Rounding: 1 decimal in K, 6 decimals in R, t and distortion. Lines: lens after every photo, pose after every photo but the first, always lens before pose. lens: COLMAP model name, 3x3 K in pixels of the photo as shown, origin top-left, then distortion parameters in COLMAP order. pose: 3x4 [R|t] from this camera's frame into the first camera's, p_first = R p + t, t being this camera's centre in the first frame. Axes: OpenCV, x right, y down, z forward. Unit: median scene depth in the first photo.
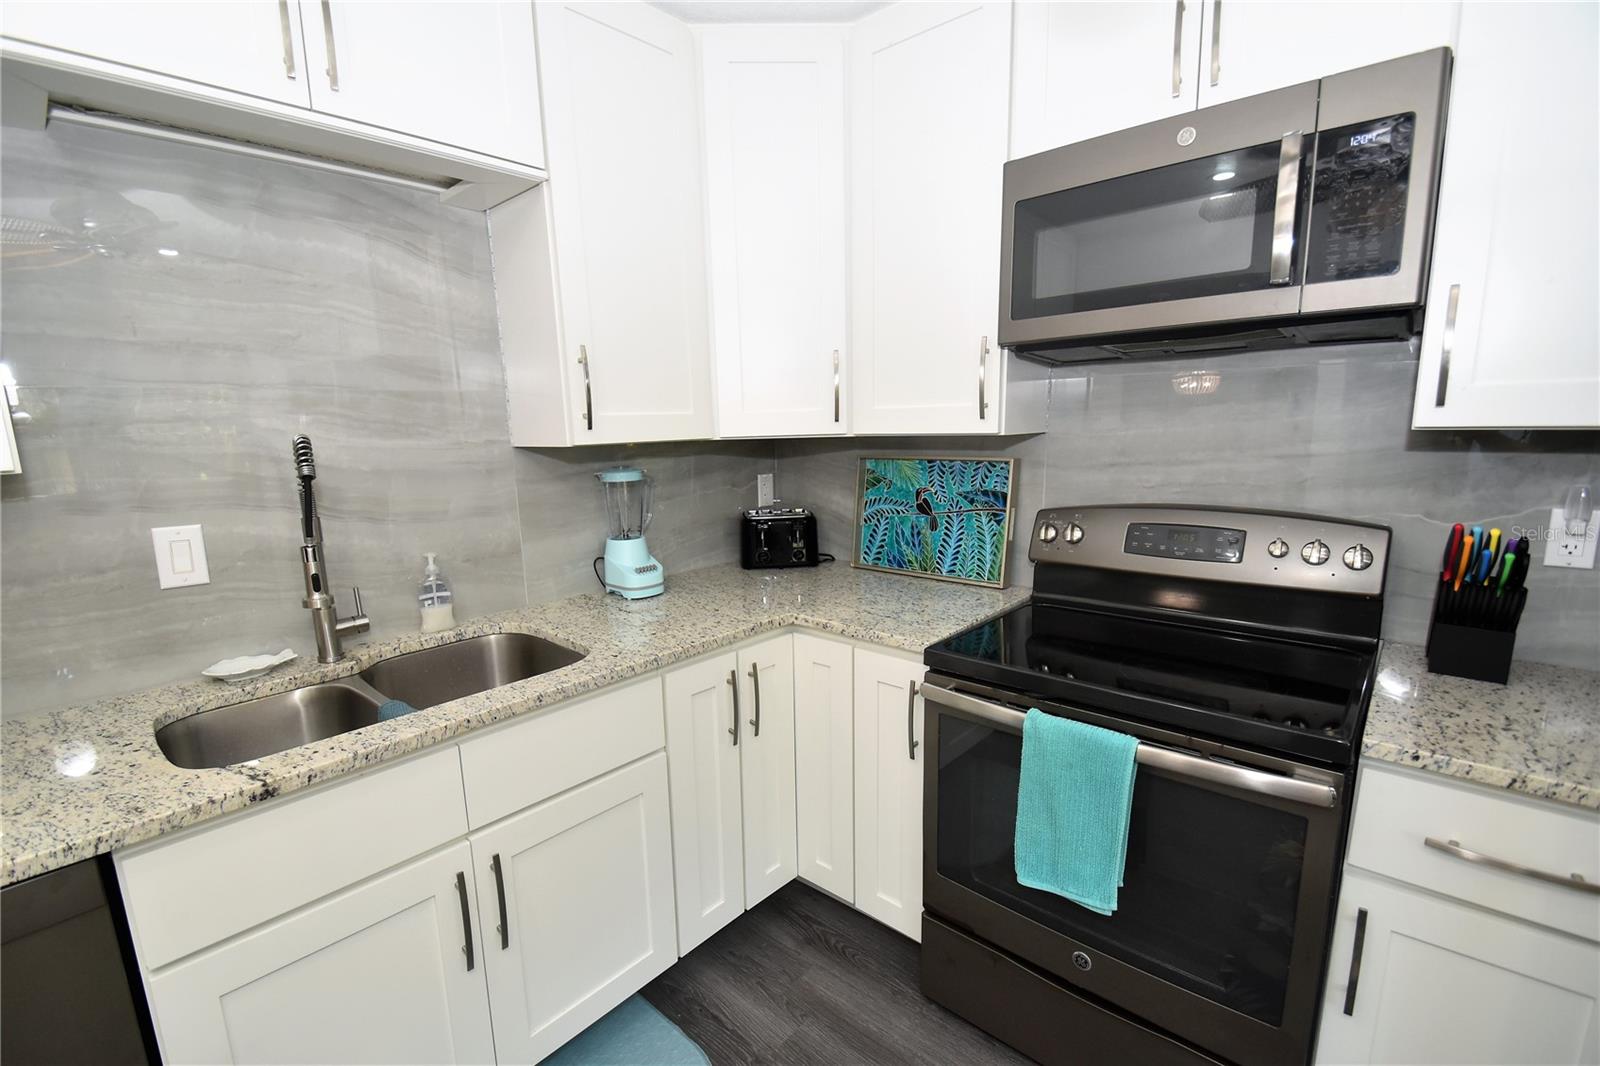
lens RADIAL K [[696.2, 0, 799.3], [0, 696.2, 538.3], [0, 0, 1]] dist [0.003650, -0.007455]
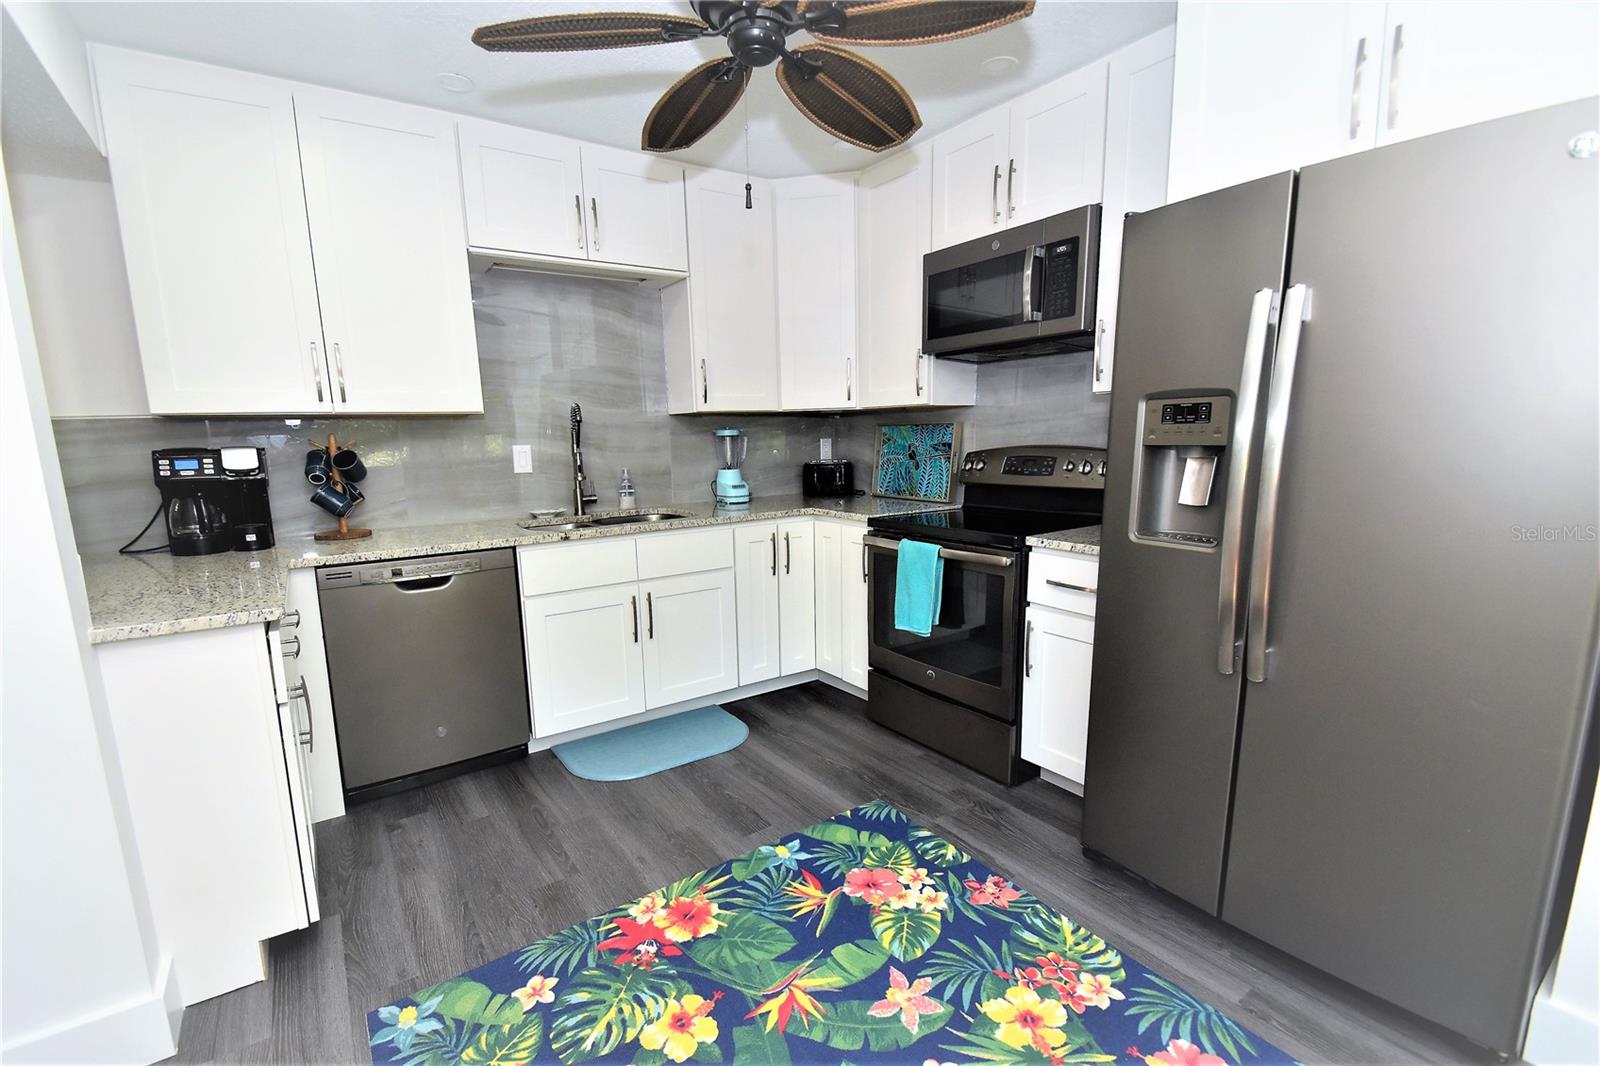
lens RADIAL K [[696.2, 0, 792.7], [0, 696.2, 524.0], [0, 0, 1]] dist [0.003650, -0.007455]
pose [[0.970927, 0.033519, -0.237015, 0.382899], [-0.038594, 0.999114, -0.016807, 0.191507], [0.236242, 0.025466, 0.971360, -0.762738]]
